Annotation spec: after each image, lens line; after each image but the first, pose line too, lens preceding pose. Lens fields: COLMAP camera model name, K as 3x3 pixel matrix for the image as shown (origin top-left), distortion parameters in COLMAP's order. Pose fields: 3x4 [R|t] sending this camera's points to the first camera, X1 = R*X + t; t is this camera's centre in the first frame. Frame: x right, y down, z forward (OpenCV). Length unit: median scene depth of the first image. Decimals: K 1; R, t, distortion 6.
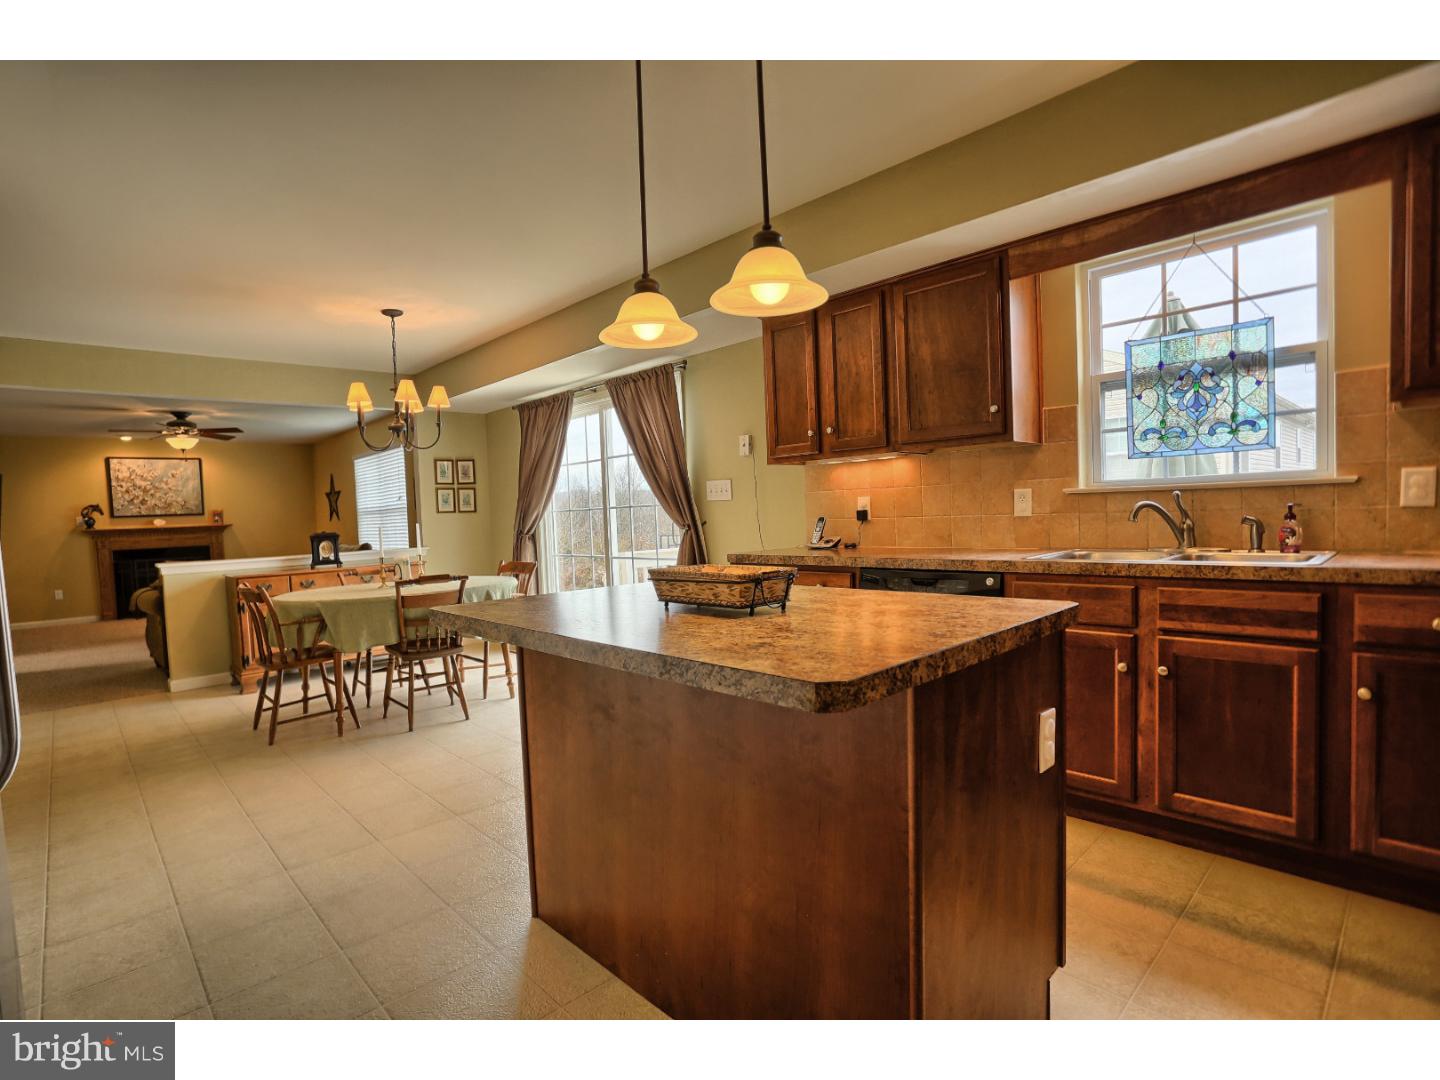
lens RADIAL K [[716.6, 0, 691.3], [0, 716.6, 546.7], [0, 0, 1]] dist [-0.067817, 0.037349]
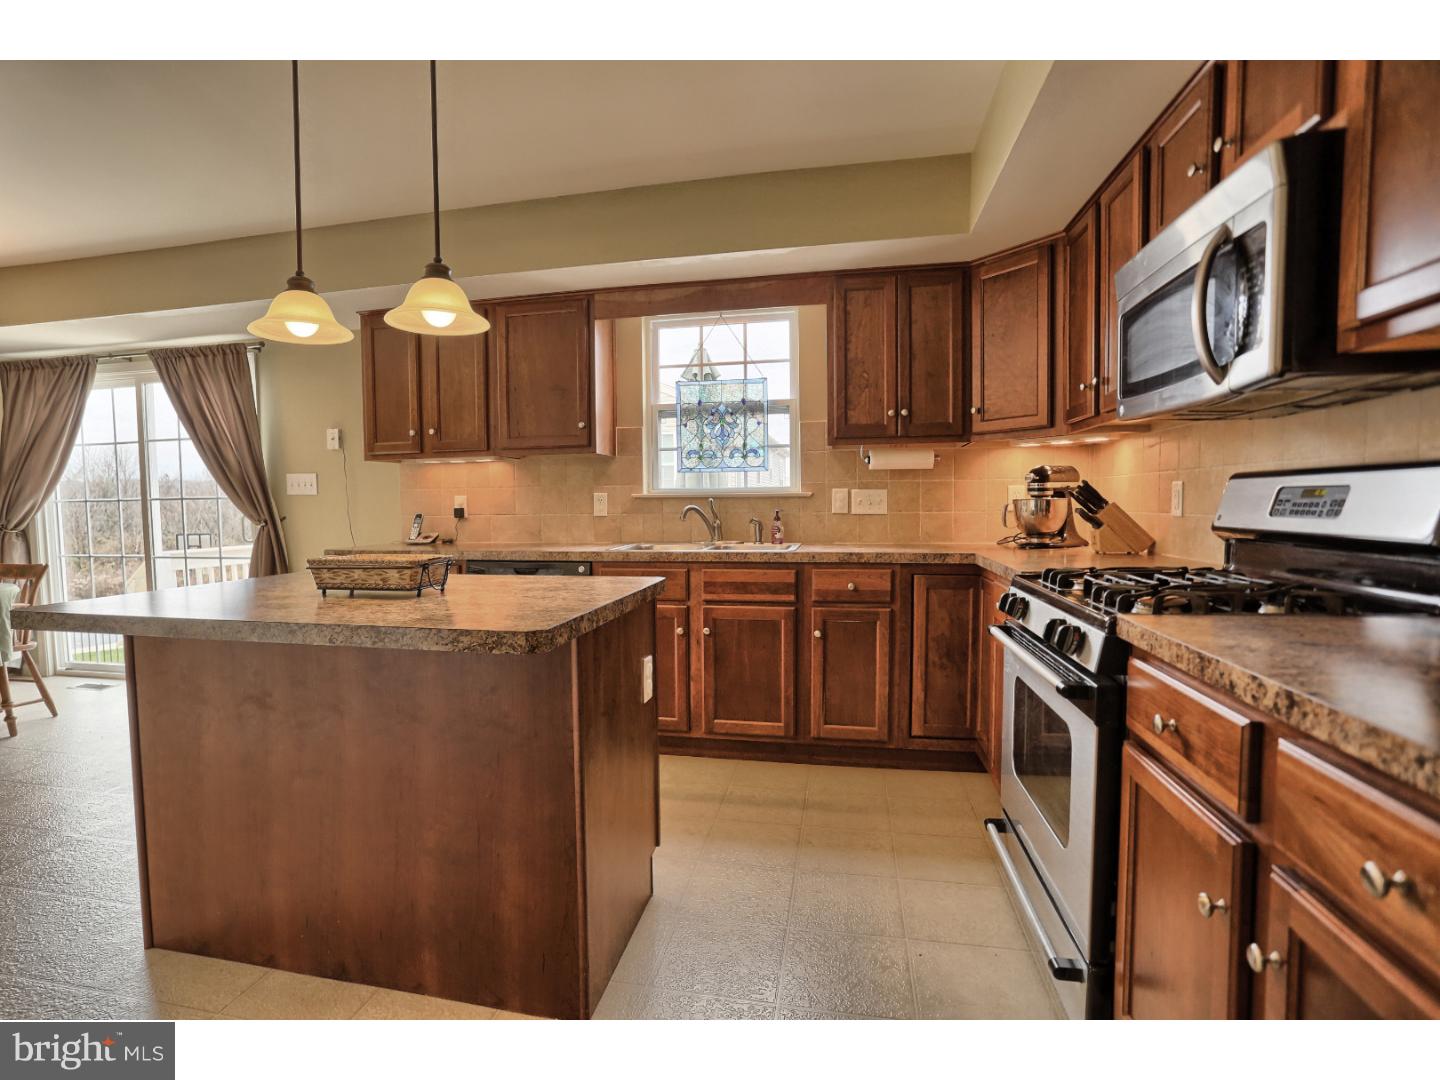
lens RADIAL K [[716.6, 0, 691.3], [0, 716.6, 546.7], [0, 0, 1]] dist [-0.067817, 0.037349]
pose [[0.819716, -0.006140, 0.572737, -0.132278], [0.006644, 0.999977, 0.001211, 0.011736], [-0.572731, 0.002813, 0.819738, -0.110900]]
